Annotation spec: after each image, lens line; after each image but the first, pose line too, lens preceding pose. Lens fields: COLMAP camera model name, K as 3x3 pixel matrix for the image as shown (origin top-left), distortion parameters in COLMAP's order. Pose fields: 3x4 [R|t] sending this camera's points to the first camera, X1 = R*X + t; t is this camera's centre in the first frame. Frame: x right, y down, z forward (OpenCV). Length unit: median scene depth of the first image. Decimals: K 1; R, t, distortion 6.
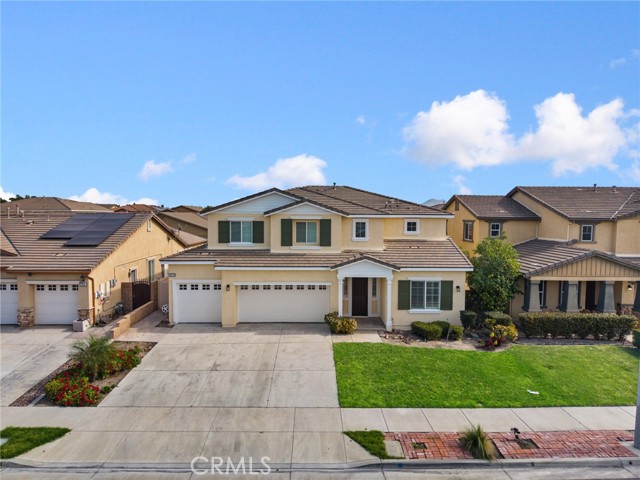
lens RADIAL K [[429.5, 0, 317.7], [0, 429.5, 241.9], [0, 0, 1]] dist [0.026539, -0.017058]
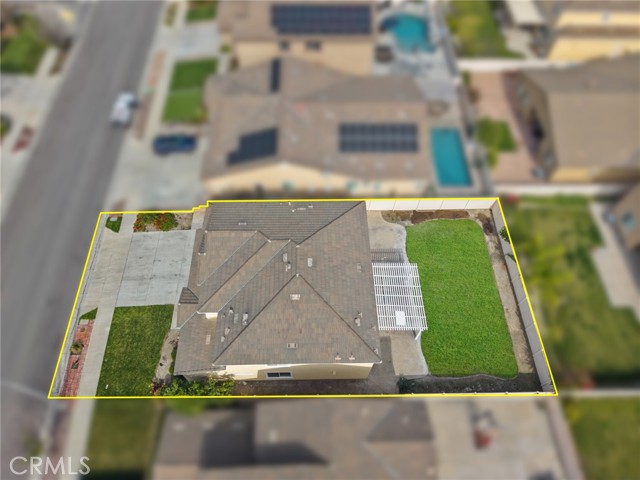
lens RADIAL K [[429.5, 0, 319.1], [0, 429.5, 243.5], [0, 0, 1]] dist [0.026539, -0.017058]
pose [[0.005944, 0.846621, -0.532163, 0.826099], [-0.074719, 0.531060, 0.844033, -1.570859], [0.997187, 0.034746, 0.066415, 1.480755]]
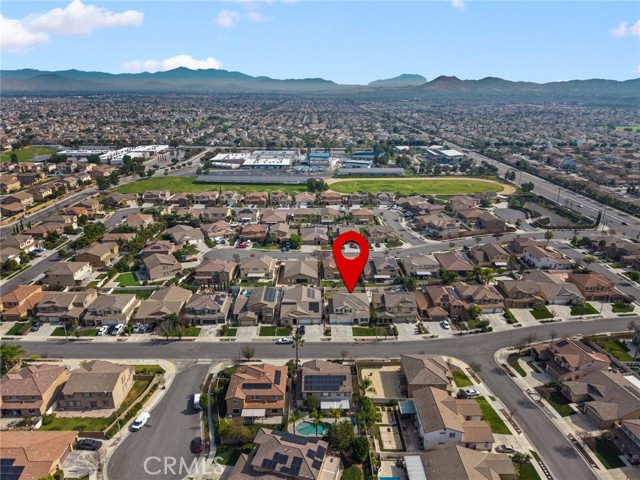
lens RADIAL K [[429.5, 0, 320.3], [0, 429.5, 237.8], [0, 0, 1]] dist [0.026539, -0.017058]
pose [[0.999957, -0.003348, -0.008665, -0.487198], [0.005631, 0.960317, 0.278853, -3.664940], [0.007387, -0.278890, 0.960295, -6.367398]]
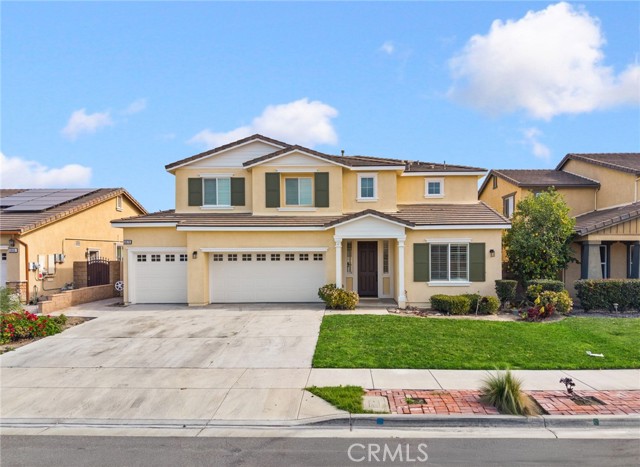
lens RADIAL K [[466.9, 0, 336.1], [0, 466.9, 264.6], [0, 0, 1]] dist [0.018816, -0.008935]
pose [[0.999183, -0.011163, -0.038843, 0.087202], [0.009285, 0.998794, -0.048209, 0.180795], [0.039334, 0.047809, 0.998082, 0.173072]]
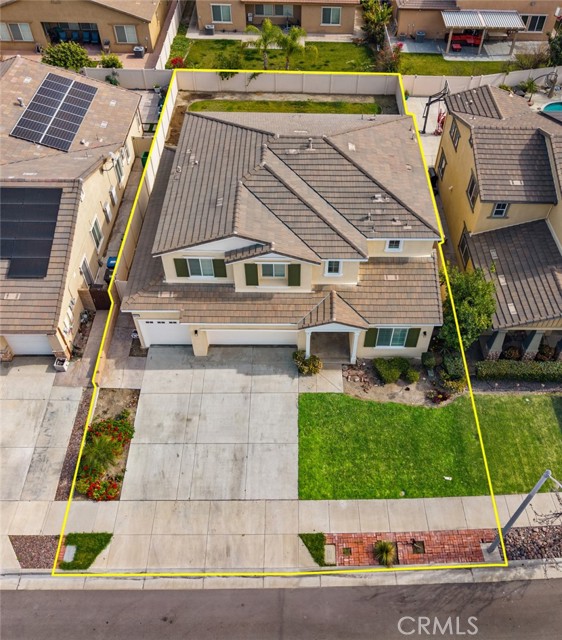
lens RADIAL K [[577.4, 0, 304.5], [0, 577.4, 321.8], [0, 0, 1]] dist [0.056029, -0.032886]
pose [[0.999866, 0.011150, 0.012022, 0.030007], [-0.016386, 0.705980, 0.708042, -0.937003], [-0.000592, -0.708144, 0.706068, 0.071617]]
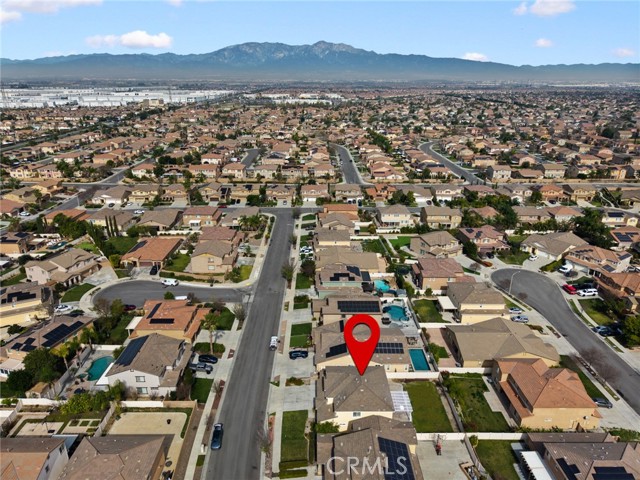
lens RADIAL K [[429.5, 0, 314.6], [0, 429.5, 239.5], [0, 0, 1]] dist [0.026539, -0.017058]
pose [[-0.014421, 0.338437, -0.940879, 3.749024], [-0.056462, 0.939200, 0.338698, -3.035819], [0.998301, 0.058008, 0.005565, 0.915084]]
